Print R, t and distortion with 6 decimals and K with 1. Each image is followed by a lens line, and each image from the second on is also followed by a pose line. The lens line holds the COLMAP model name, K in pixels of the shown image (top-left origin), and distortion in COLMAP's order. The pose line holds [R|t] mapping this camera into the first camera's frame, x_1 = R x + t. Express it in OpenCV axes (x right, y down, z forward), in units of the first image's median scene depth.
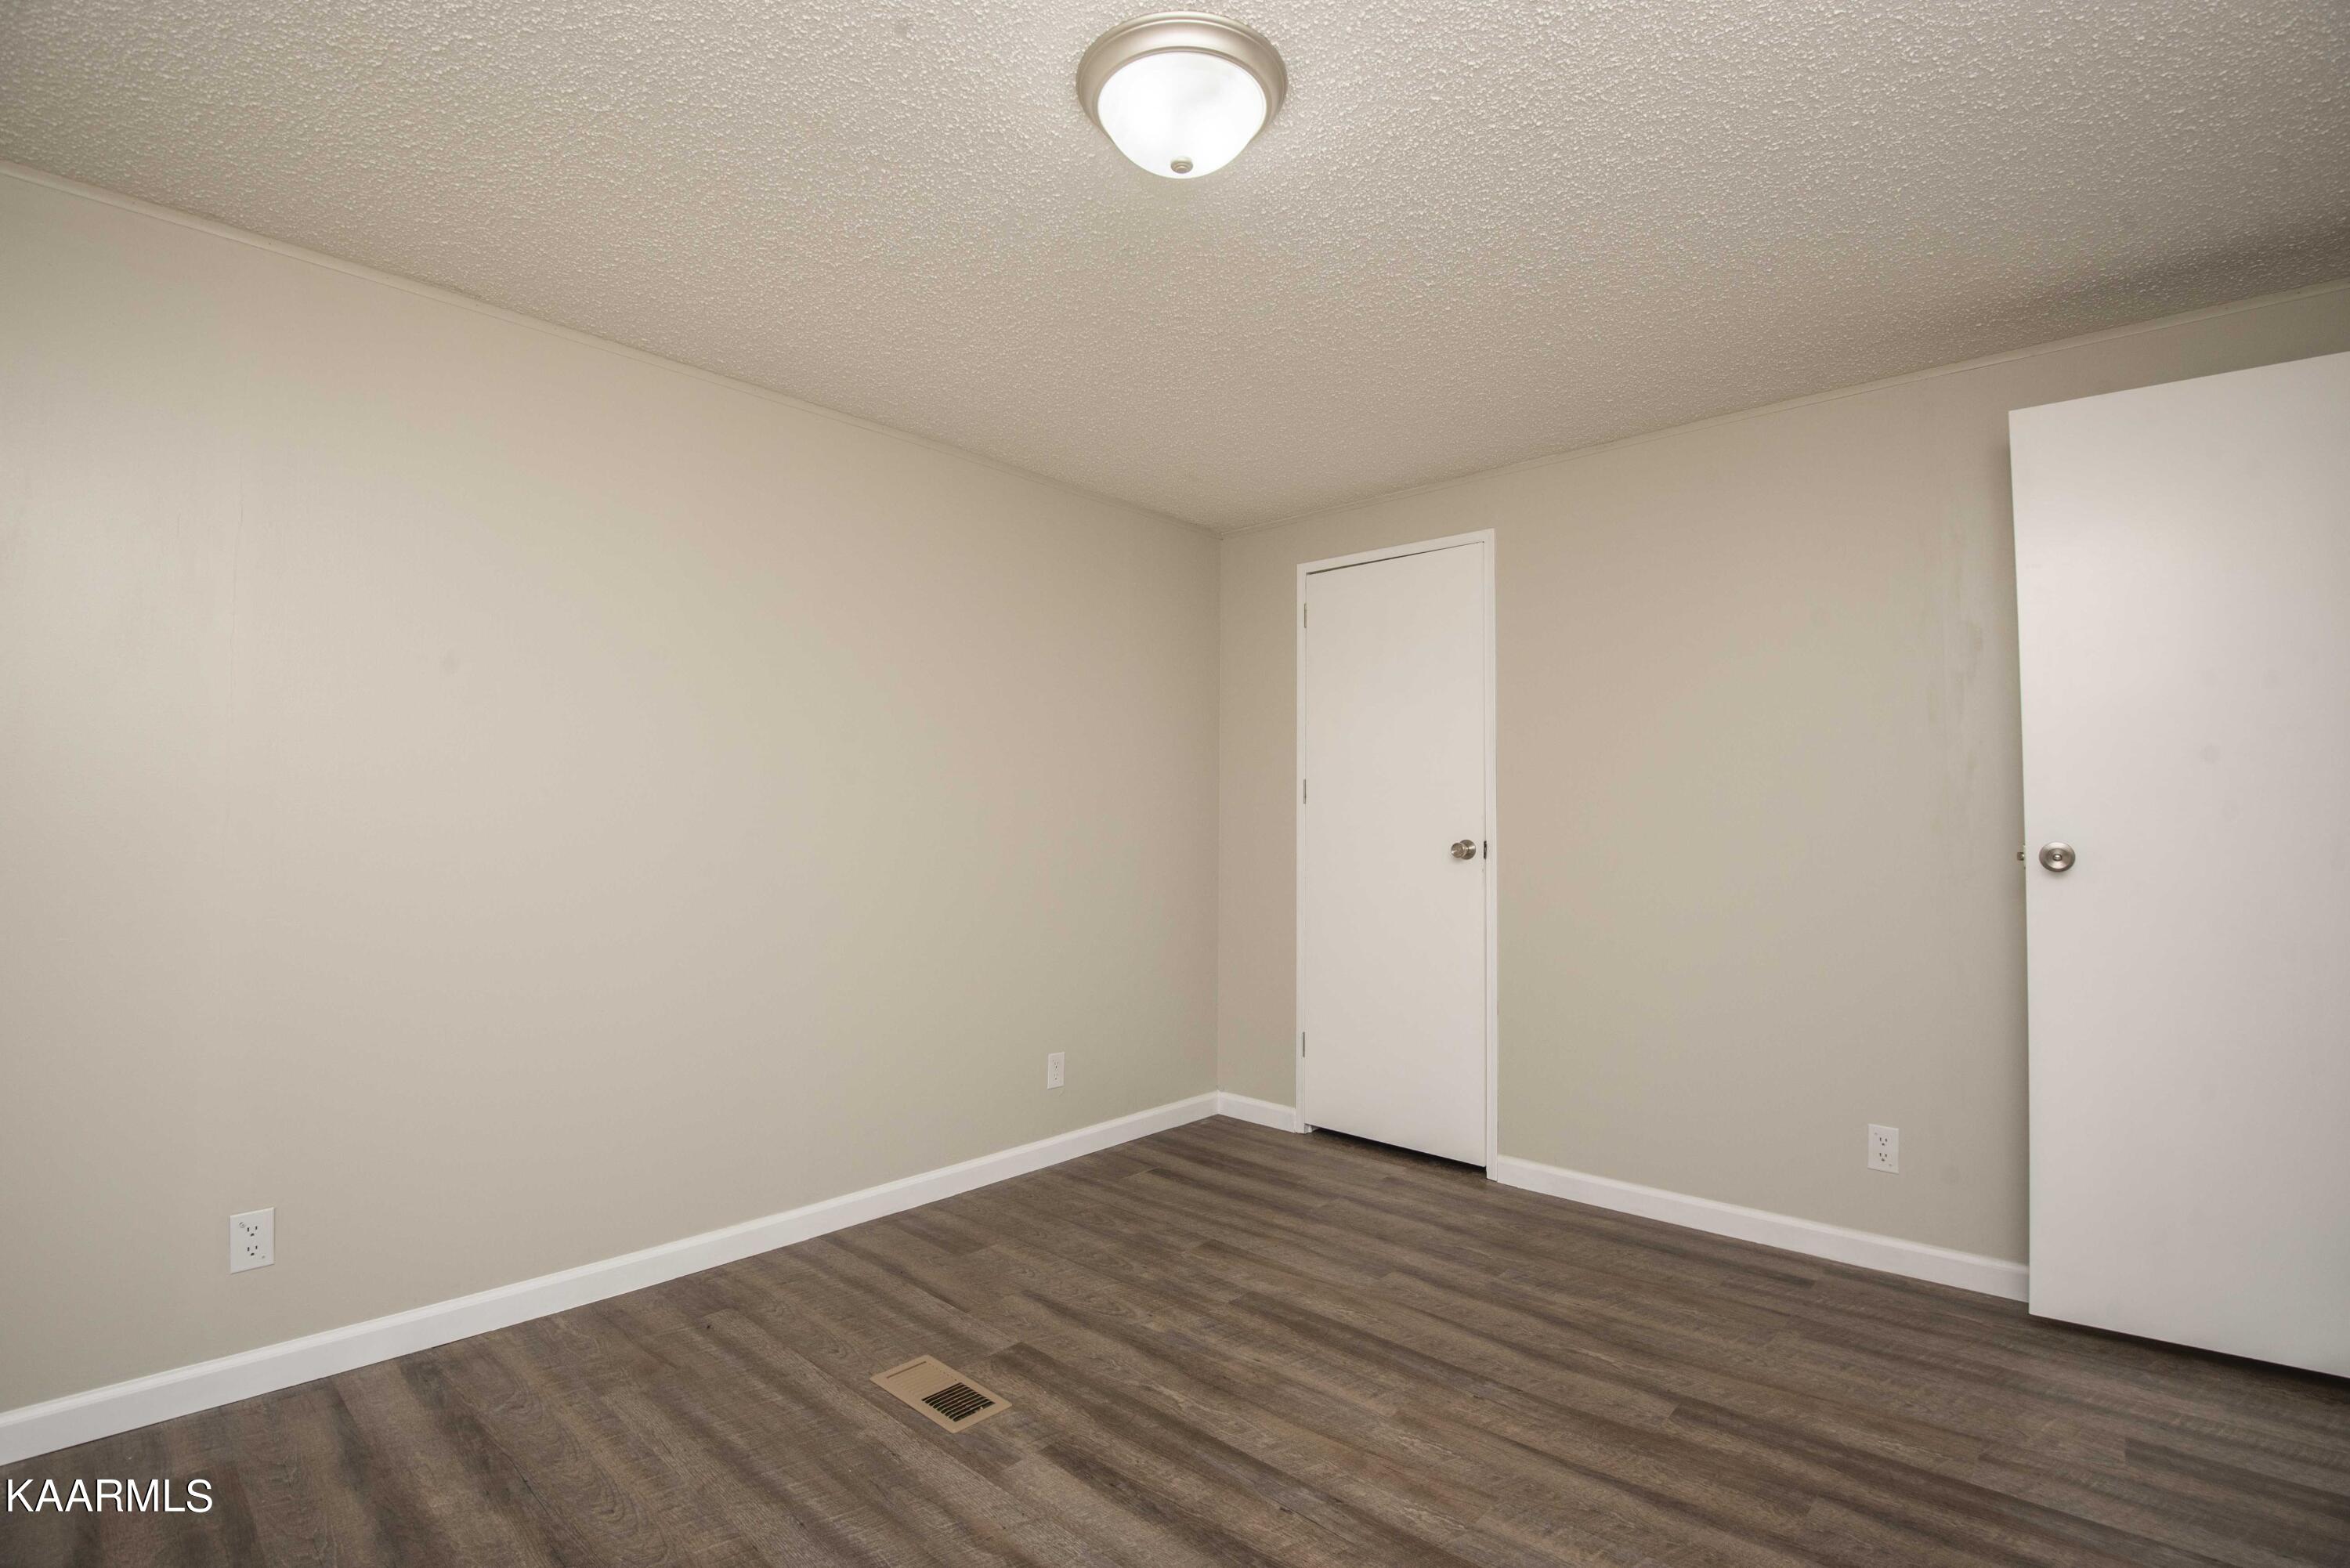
lens RADIAL K [[1073.8, 0, 1185.0], [0, 1073.8, 791.6], [0, 0, 1]] dist [-0.026309, -0.006614]
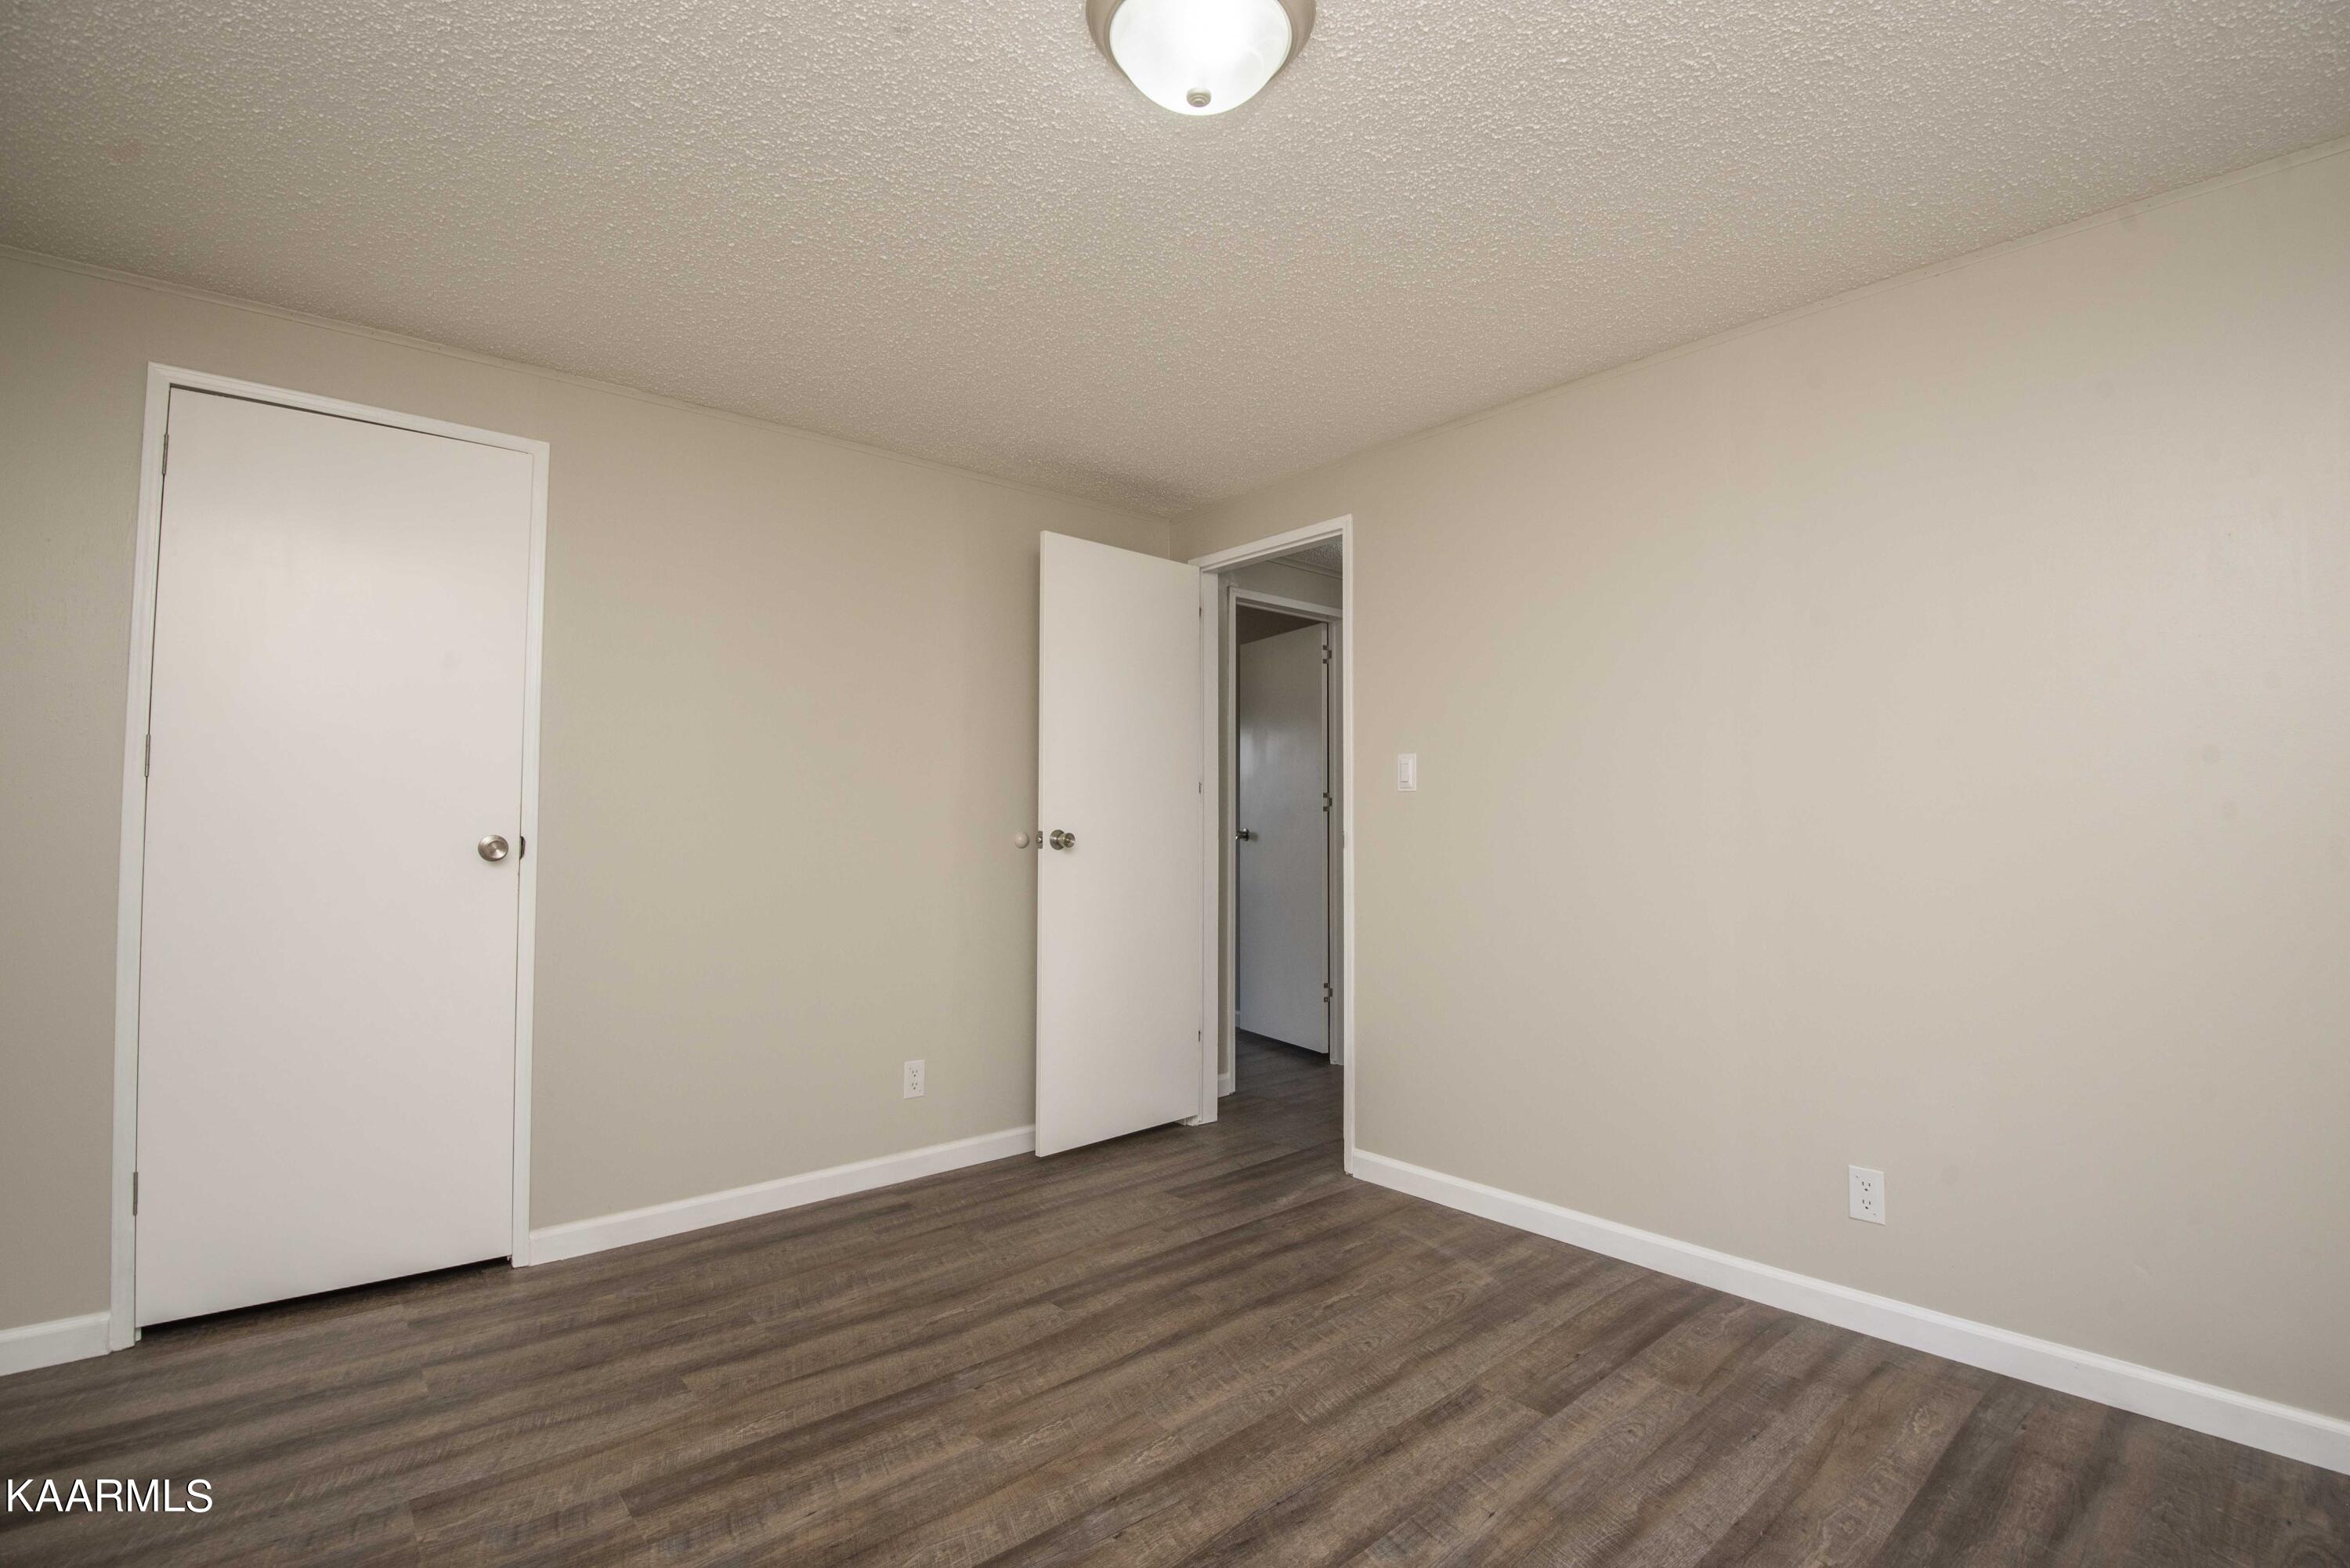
lens RADIAL K [[1073.8, 0, 1189.2], [0, 1073.8, 787.3], [0, 0, 1]] dist [-0.026309, -0.006614]
pose [[0.118664, 0.029247, 0.992504, -0.609136], [-0.030319, 0.999207, -0.025819, 0.021559], [-0.992471, -0.027028, 0.119456, 0.597061]]
